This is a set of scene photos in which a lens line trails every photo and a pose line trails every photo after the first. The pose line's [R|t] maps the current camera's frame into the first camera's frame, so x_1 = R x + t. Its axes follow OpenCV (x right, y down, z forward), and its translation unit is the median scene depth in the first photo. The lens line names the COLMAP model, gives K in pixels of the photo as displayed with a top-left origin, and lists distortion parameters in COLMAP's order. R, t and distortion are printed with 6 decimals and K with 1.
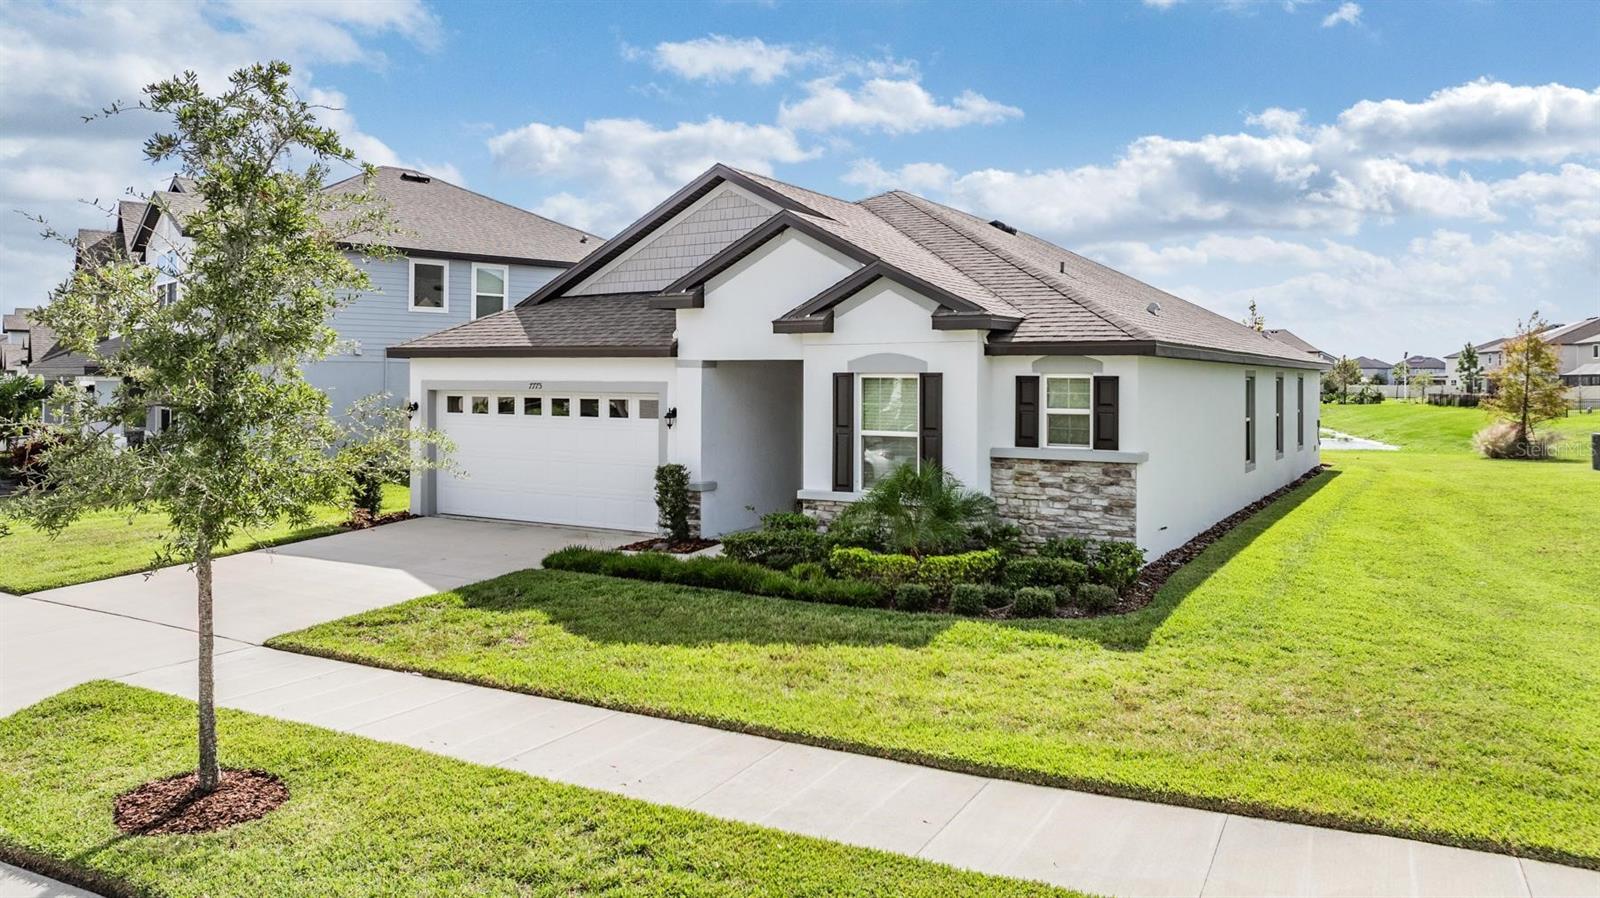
lens RADIAL K [[1144.2, 0, 800.5], [0, 1144.2, 433.9], [0, 0, 1]] dist [-0.017120, 0.000566]
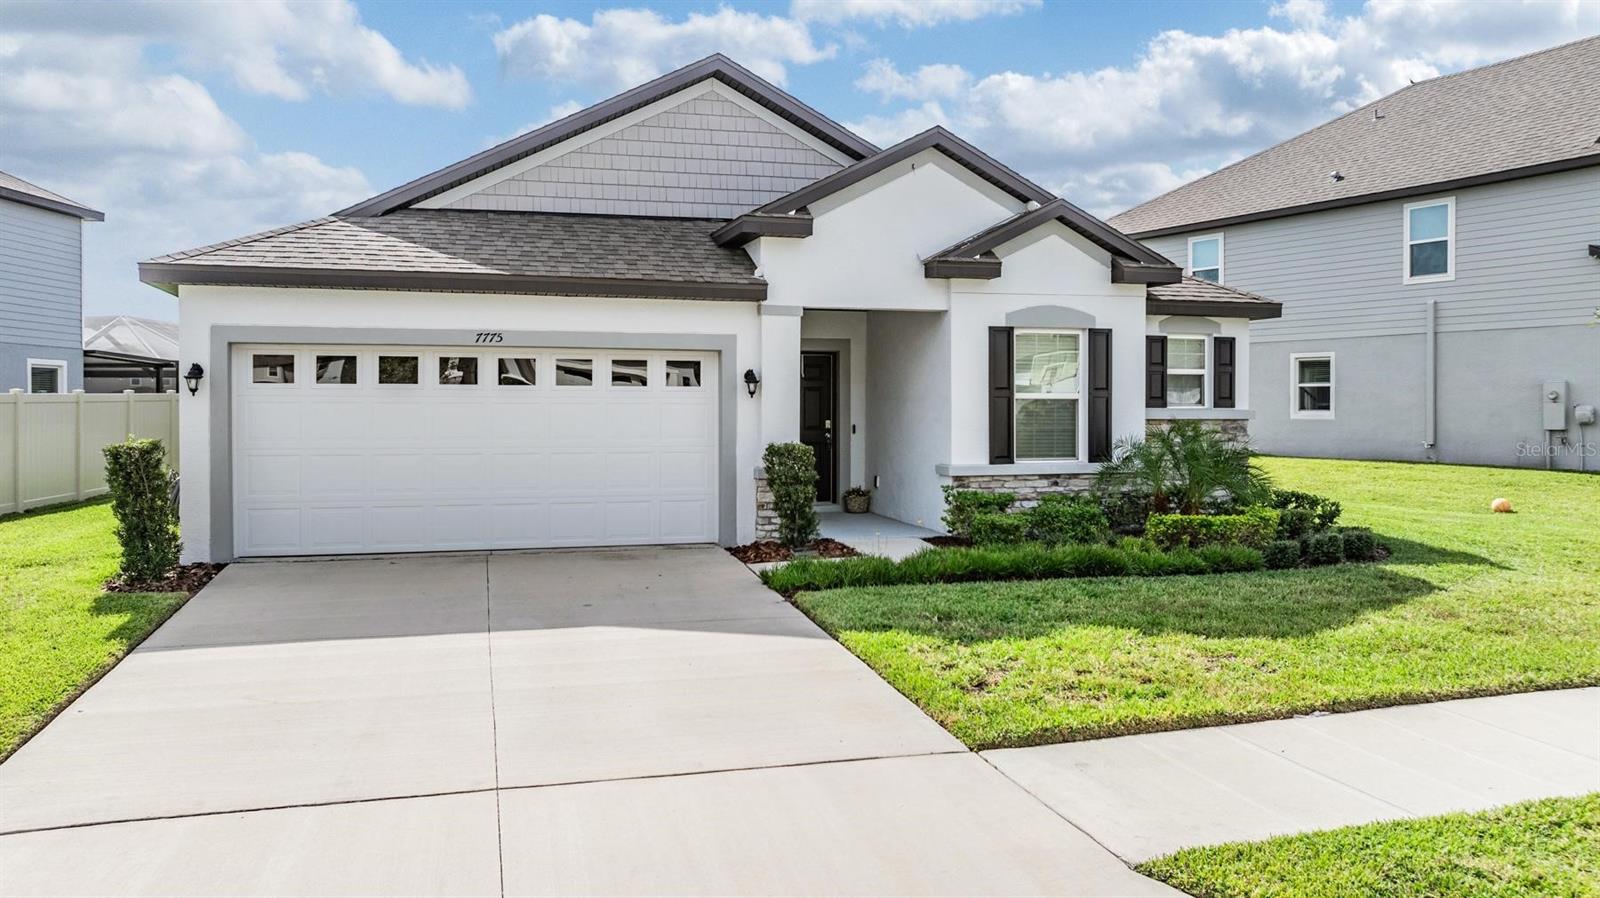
lens RADIAL K [[1144.2, 0, 800.5], [0, 1144.2, 433.9], [0, 0, 1]] dist [-0.017120, 0.000566]
pose [[0.689157, -0.023634, 0.724227, -0.701553], [0.035575, 0.999366, -0.001239, 0.023727], [-0.723738, 0.026618, 0.689561, 0.519132]]
